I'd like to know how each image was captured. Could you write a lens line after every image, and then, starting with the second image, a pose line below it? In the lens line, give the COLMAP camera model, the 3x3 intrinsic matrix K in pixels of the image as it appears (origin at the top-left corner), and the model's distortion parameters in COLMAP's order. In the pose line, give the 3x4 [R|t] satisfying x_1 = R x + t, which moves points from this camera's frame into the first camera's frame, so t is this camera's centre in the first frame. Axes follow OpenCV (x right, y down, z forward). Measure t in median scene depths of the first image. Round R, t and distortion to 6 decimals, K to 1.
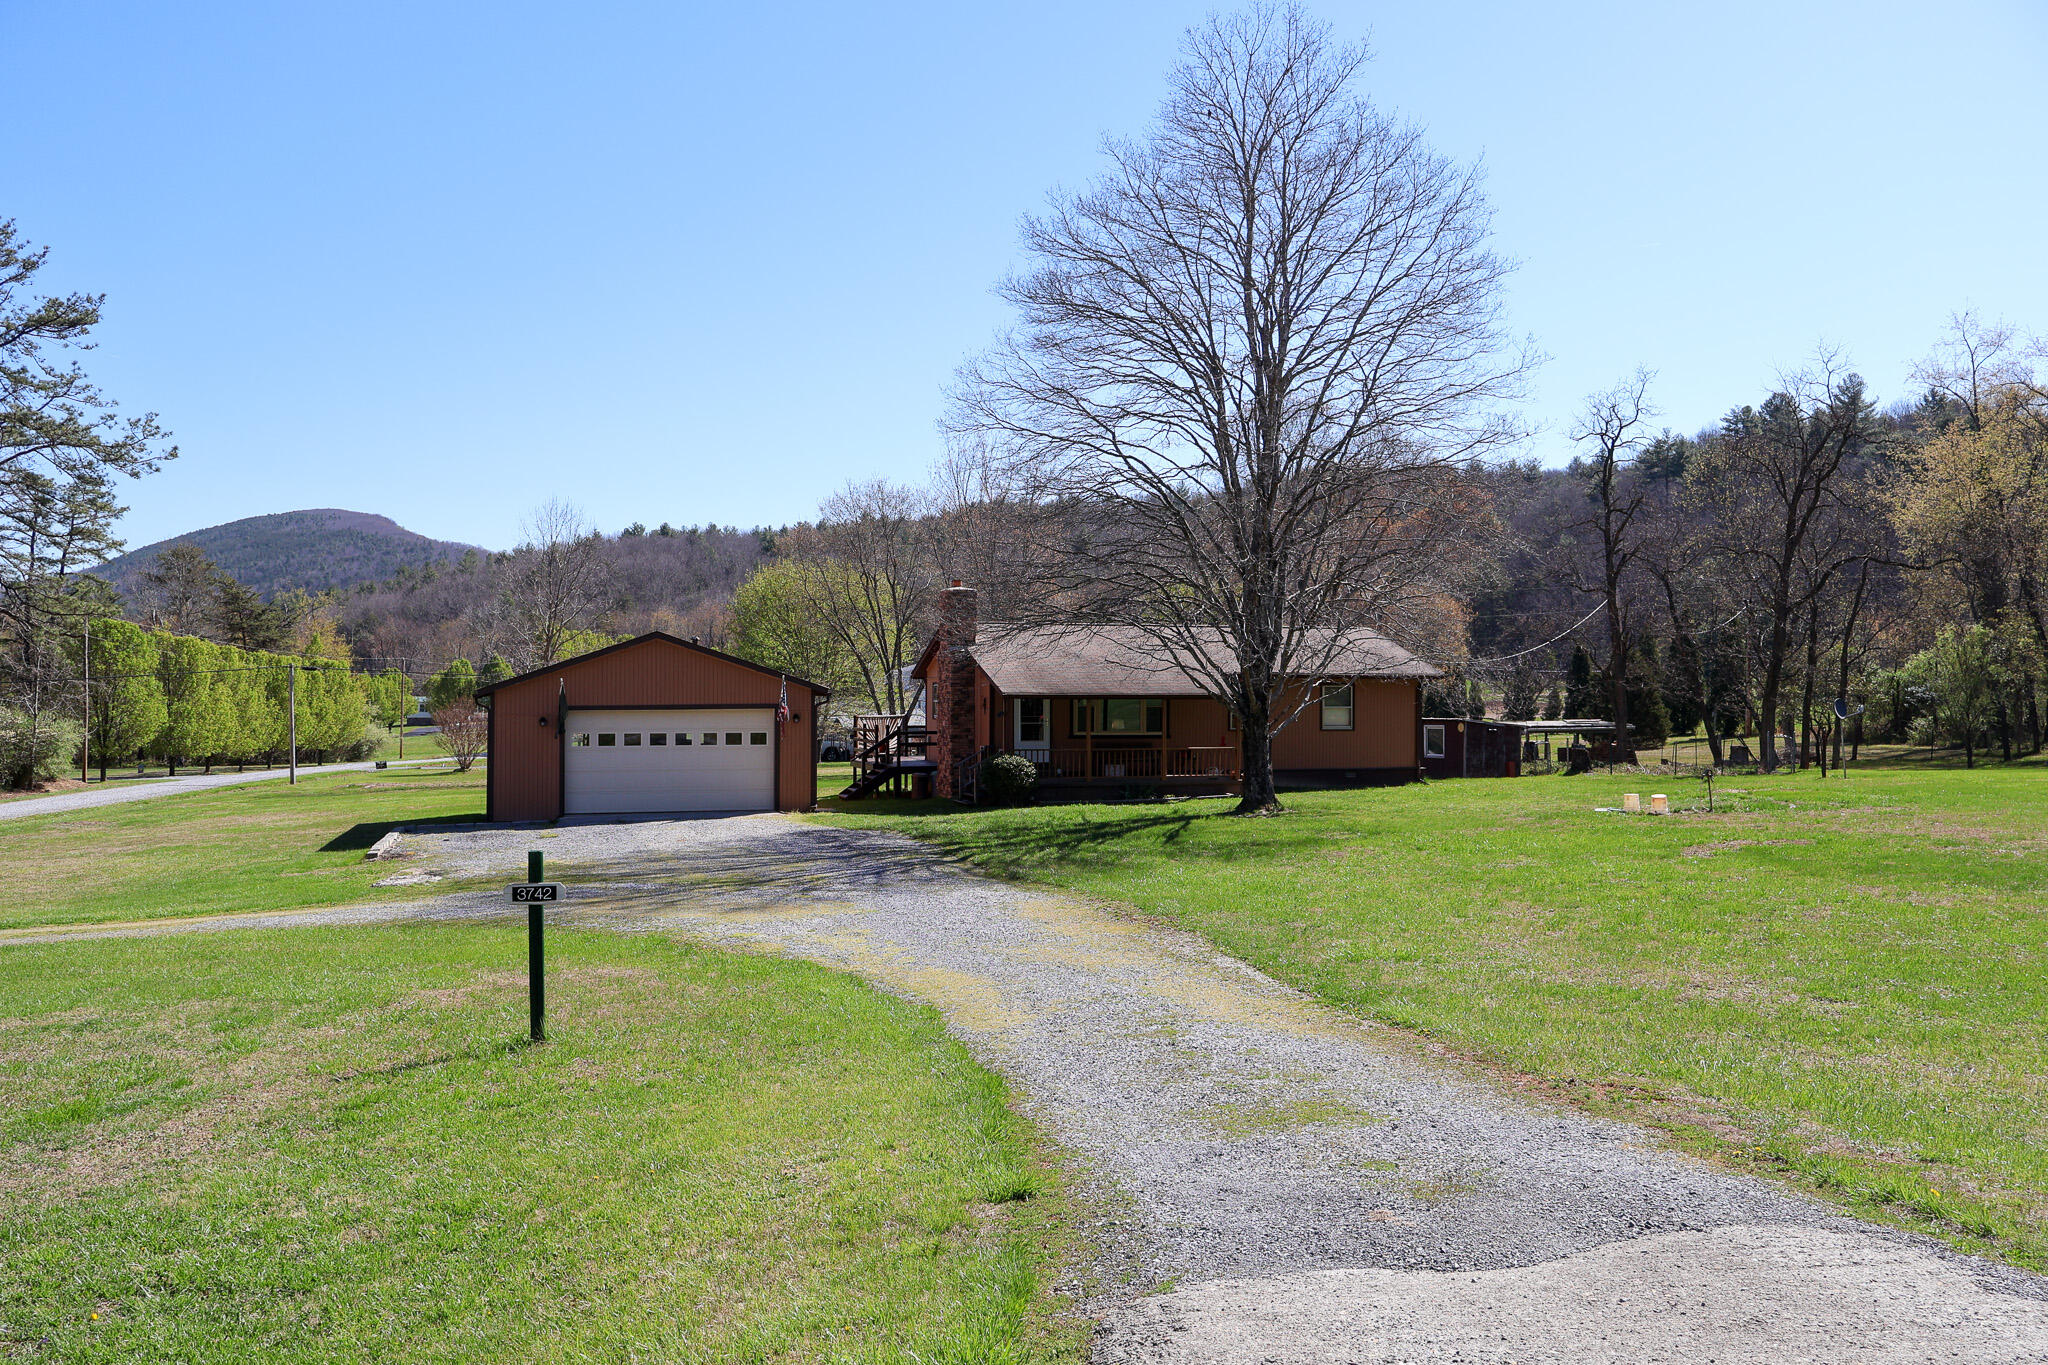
lens RADIAL K [[1707.7, 0, 1024.0], [0, 1707.7, 682.5], [0, 0, 1]] dist [0.000679, 0.001050]
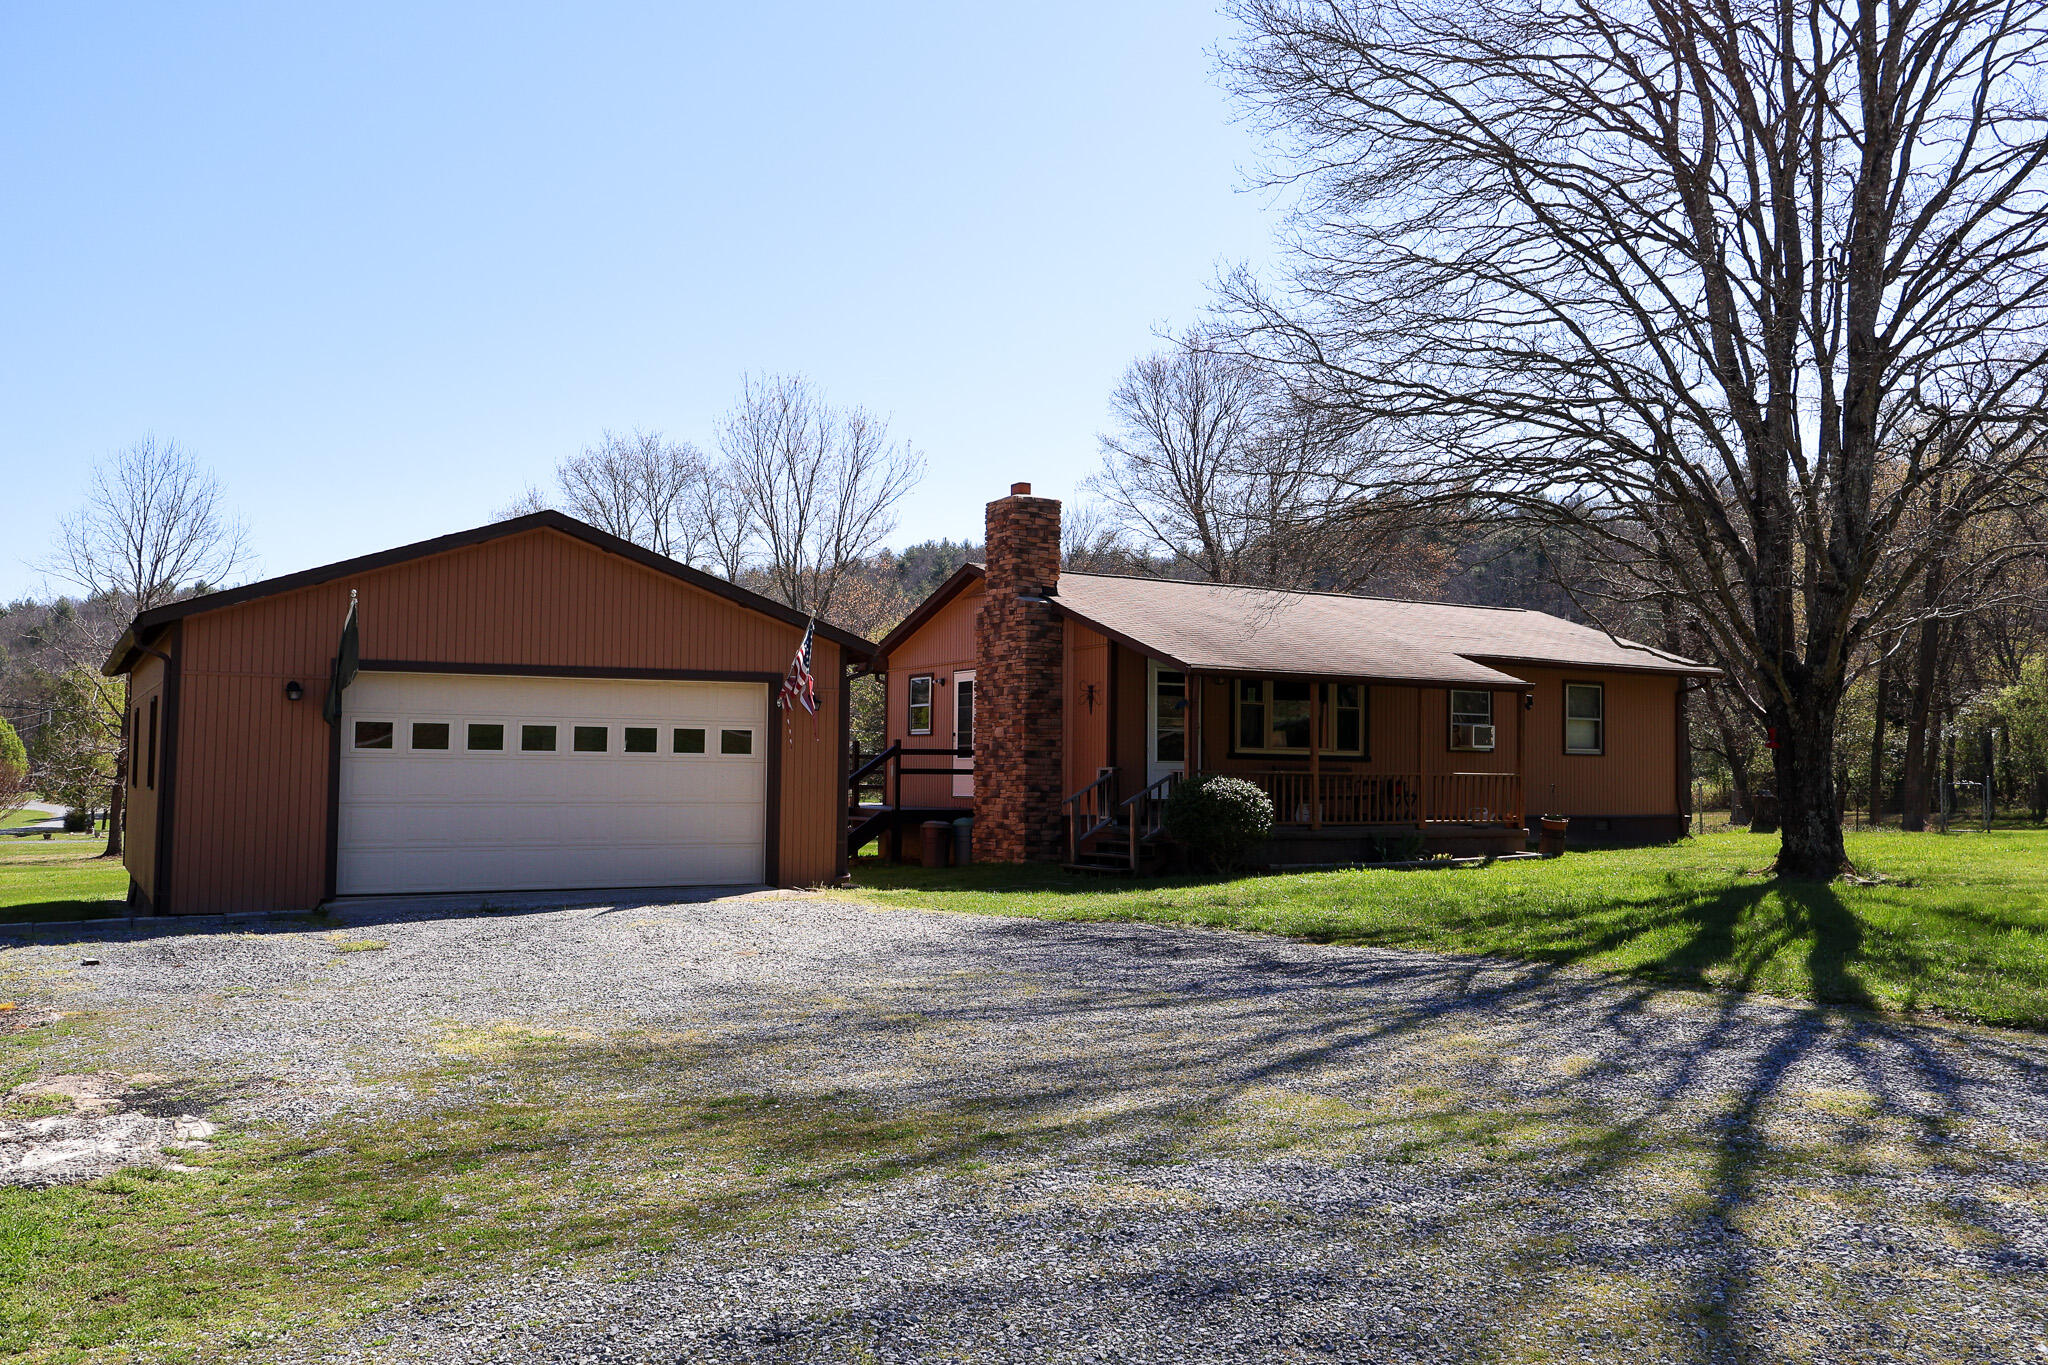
lens RADIAL K [[1707.7, 0, 1024.0], [0, 1707.7, 682.5], [0, 0, 1]] dist [0.000679, 0.001050]
pose [[0.968742, 0.021966, 0.247096, -0.198441], [-0.009382, 0.998604, -0.051989, 0.040815], [-0.247893, 0.048046, 0.967595, 0.493965]]
